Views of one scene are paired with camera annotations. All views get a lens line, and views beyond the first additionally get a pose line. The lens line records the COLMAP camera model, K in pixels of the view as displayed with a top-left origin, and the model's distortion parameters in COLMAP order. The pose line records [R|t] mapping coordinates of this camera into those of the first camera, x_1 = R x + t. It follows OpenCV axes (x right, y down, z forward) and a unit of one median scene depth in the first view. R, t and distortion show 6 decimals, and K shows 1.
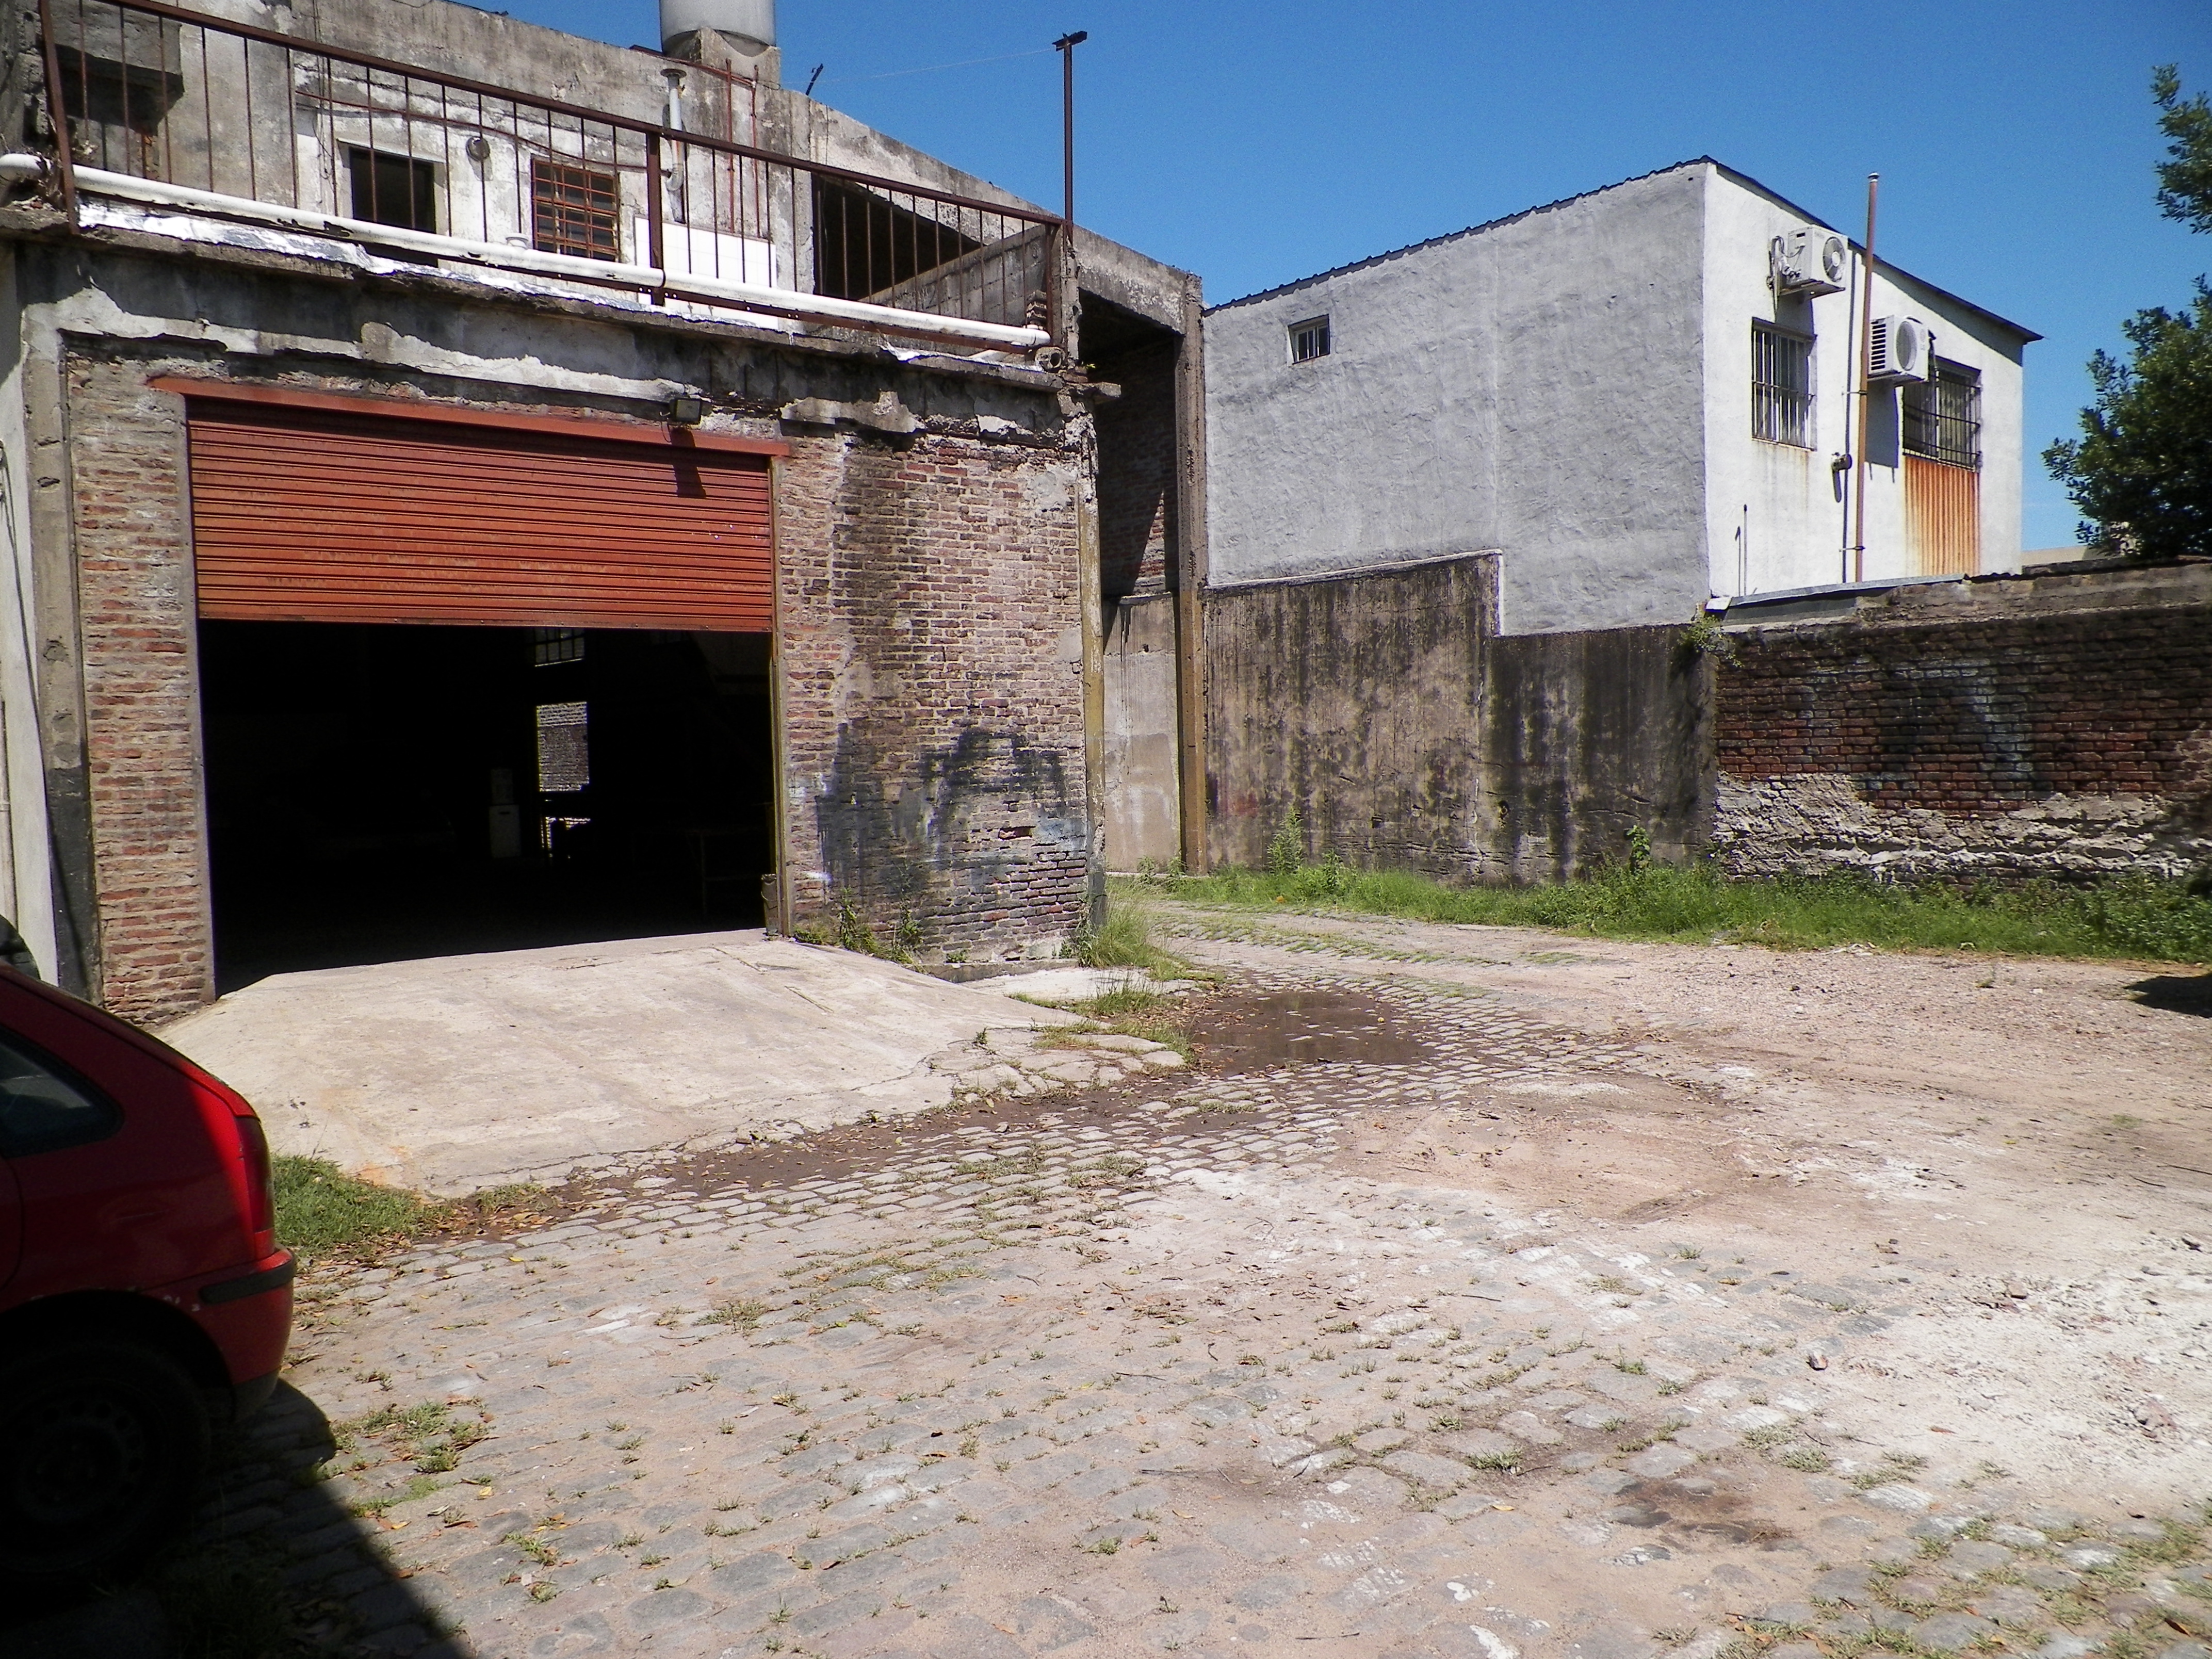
lens RADIAL K [[1625.0, 0, 1106.0], [0, 1625.0, 829.5], [0, 0, 1]] dist [-0.000686, -0.003565]
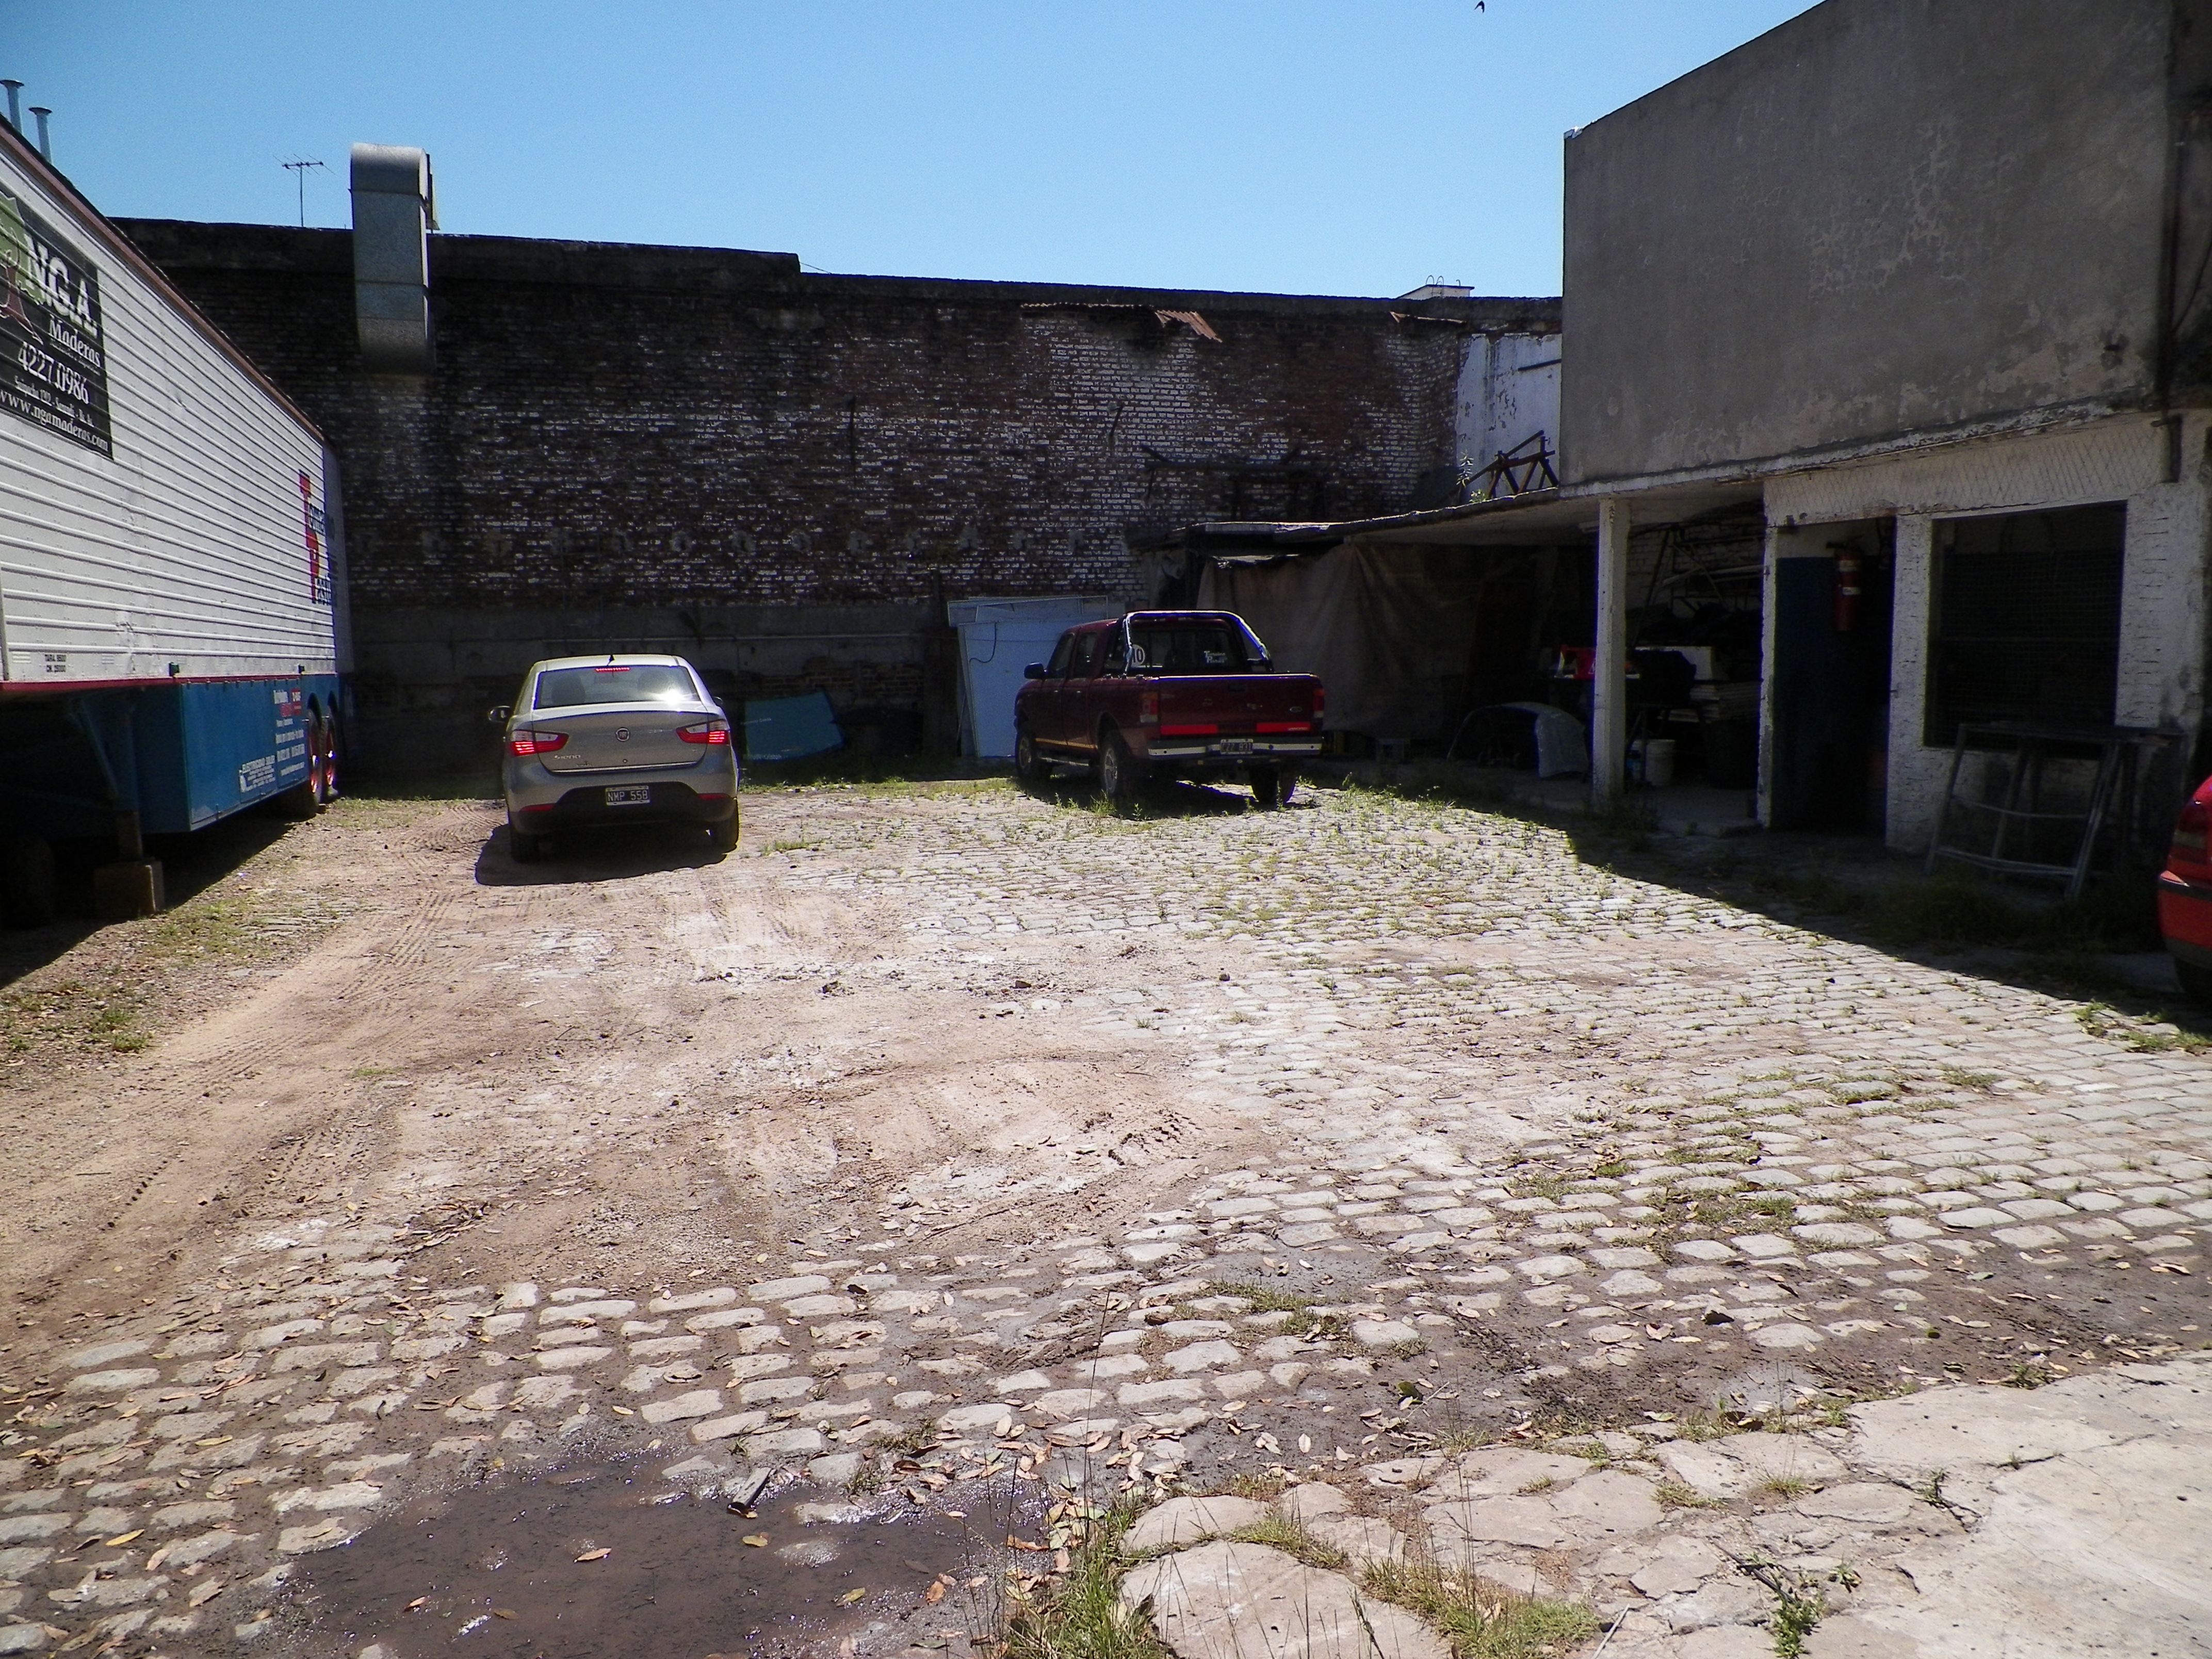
lens RADIAL K [[1625.0, 0, 1106.0], [0, 1625.0, 829.5], [0, 0, 1]] dist [-0.000686, -0.003565]
pose [[-0.906187, -0.005578, 0.422841, -0.120892], [0.066064, 0.985768, 0.154584, -0.070830], [-0.417685, 0.168017, -0.892922, 1.737243]]
